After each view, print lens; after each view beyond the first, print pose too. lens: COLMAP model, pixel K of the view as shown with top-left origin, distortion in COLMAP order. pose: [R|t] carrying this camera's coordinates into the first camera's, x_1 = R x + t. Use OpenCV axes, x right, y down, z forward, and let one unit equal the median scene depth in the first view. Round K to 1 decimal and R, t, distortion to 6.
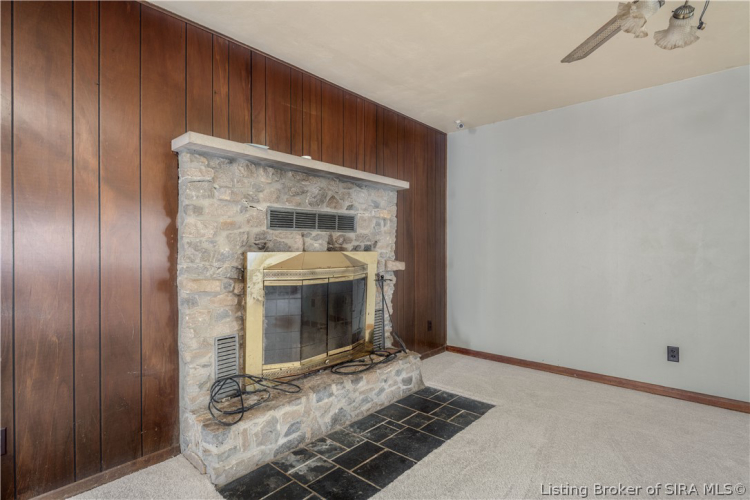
lens RADIAL K [[381.2, 0, 375.0], [0, 381.2, 250.0], [0, 0, 1]] dist [-0.001694, -0.000299]
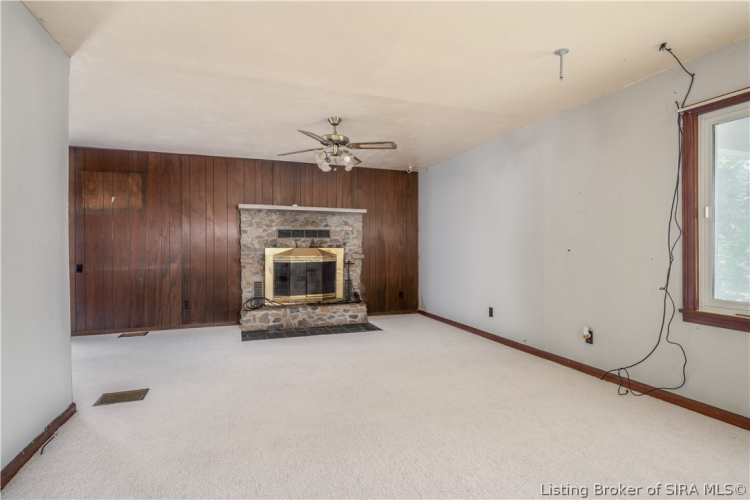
lens RADIAL K [[381.2, 0, 375.0], [0, 381.2, 250.0], [0, 0, 1]] dist [-0.001694, -0.000299]
pose [[0.880663, 0.001621, -0.473740, 1.277406], [-0.000856, 0.999998, 0.001830, 0.012416], [0.473742, -0.001207, 0.880663, -0.725539]]
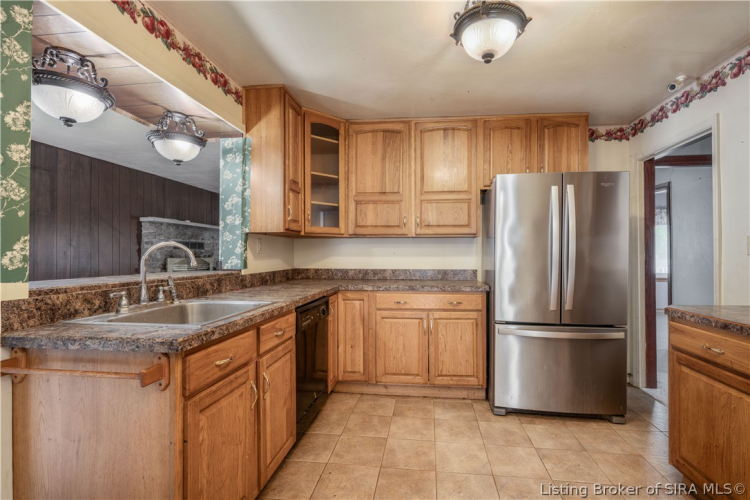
lens RADIAL K [[341.2, 0, 393.6], [0, 341.2, 252.6], [0, 0, 1]] dist [0.000100, -0.000137]
pose [[0.813114, -0.001693, 0.582102, -0.390691], [0.007472, 0.999944, -0.007528, -0.003228], [-0.582057, 0.010471, 0.813081, -1.660449]]
